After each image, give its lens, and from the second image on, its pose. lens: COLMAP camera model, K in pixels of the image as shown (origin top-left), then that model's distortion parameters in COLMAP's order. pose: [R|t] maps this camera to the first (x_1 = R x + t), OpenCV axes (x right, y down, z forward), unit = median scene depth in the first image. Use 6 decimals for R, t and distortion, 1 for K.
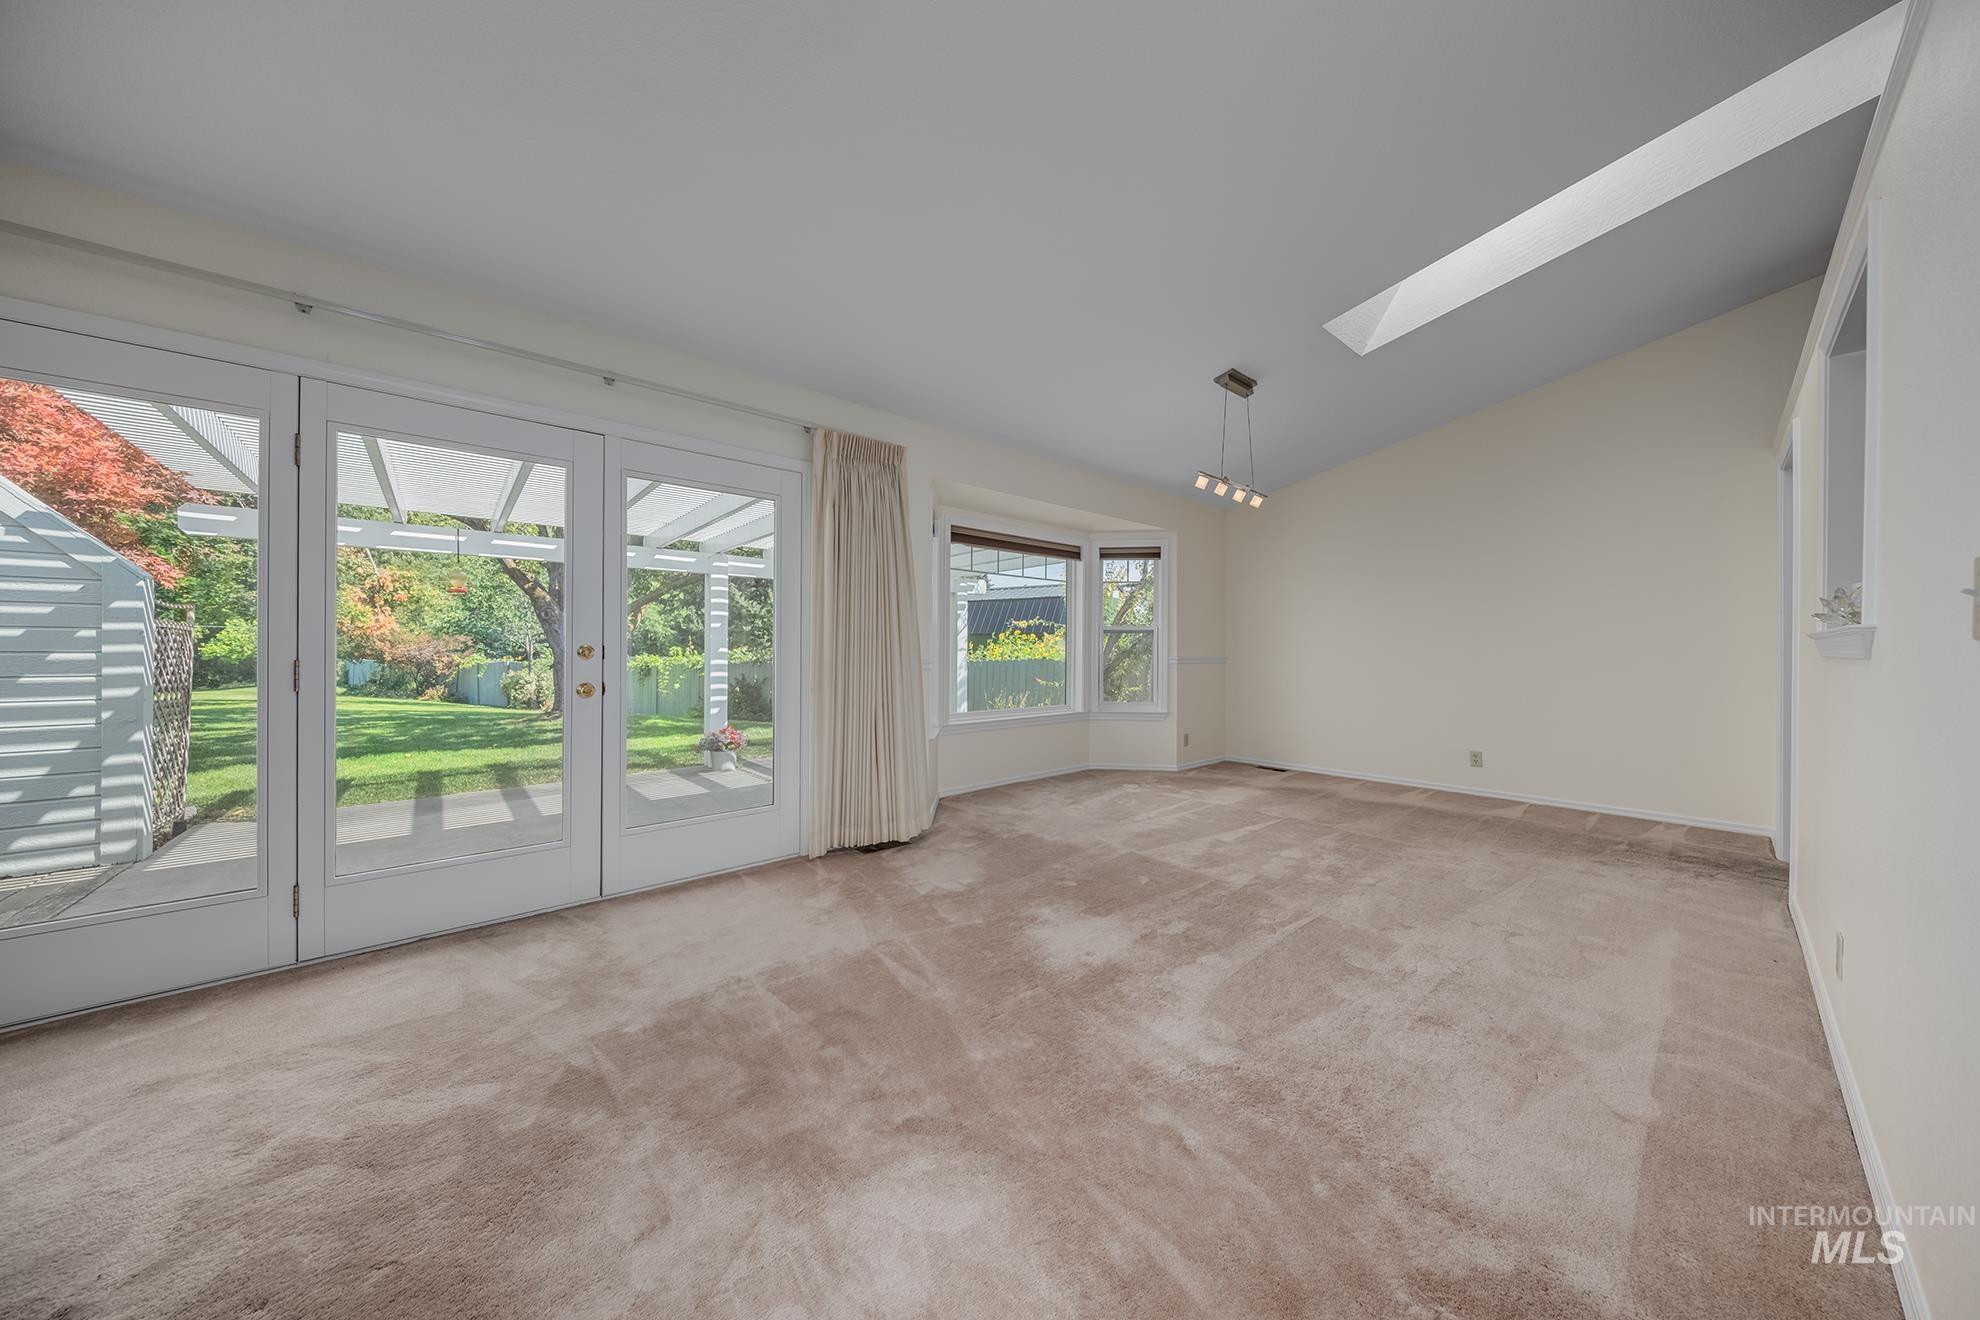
lens RADIAL K [[634.0, 0, 1012.3], [0, 634.0, 650.2], [0, 0, 1]] dist [-0.002372, -0.001178]
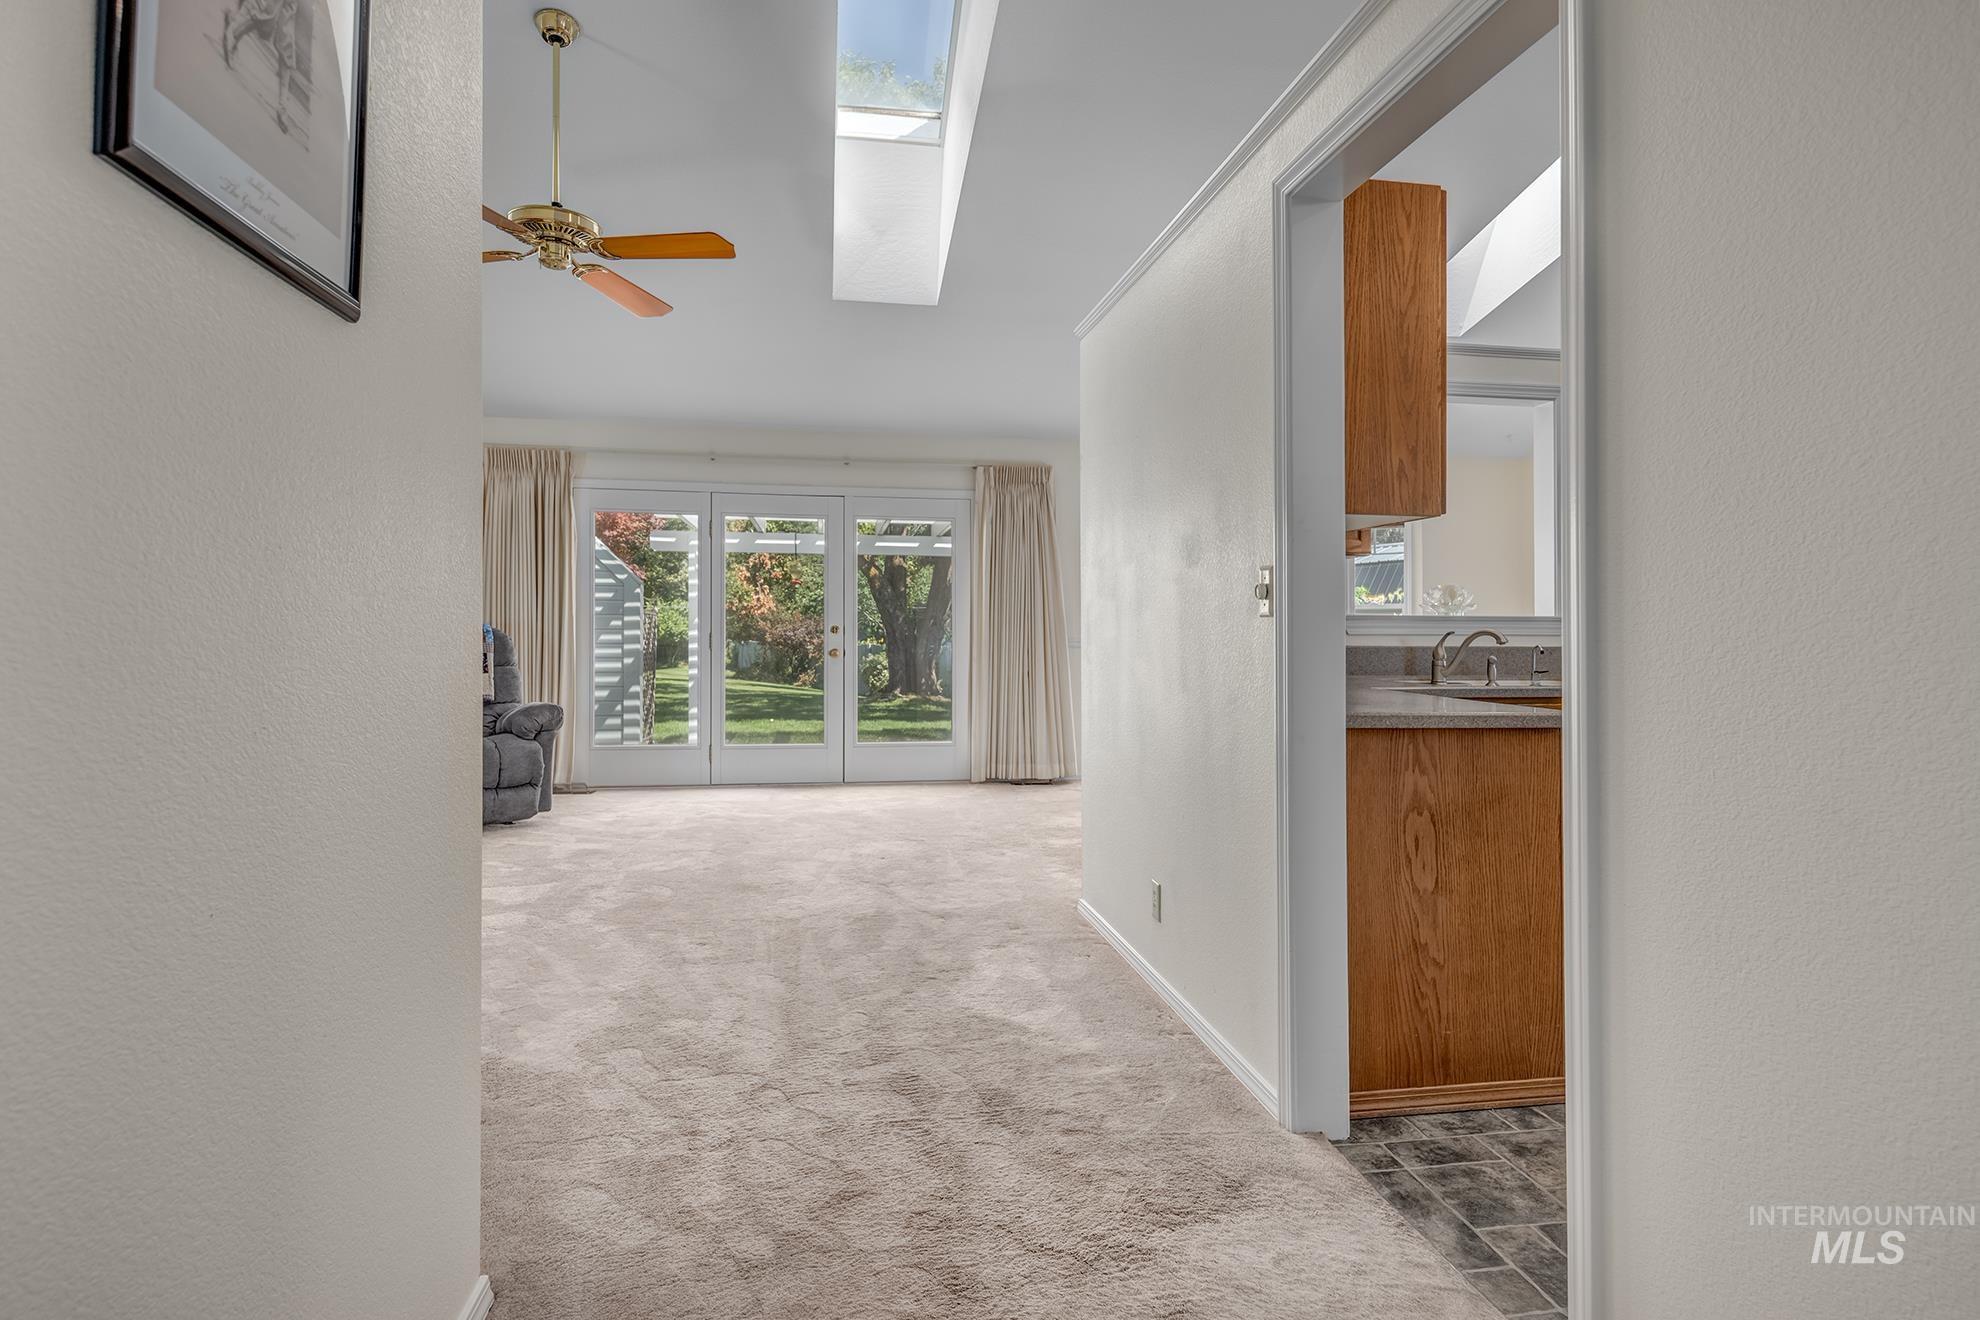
lens RADIAL K [[1080.4, 0, 1035.1], [0, 1080.4, 639.5], [0, 0, 1]] dist [0.004433, 0.000120]
pose [[0.855700, 0.006479, -0.517432, 0.885196], [-0.003112, 0.999968, 0.007374, 0.001759], [0.517463, -0.004700, 0.855693, -0.815371]]
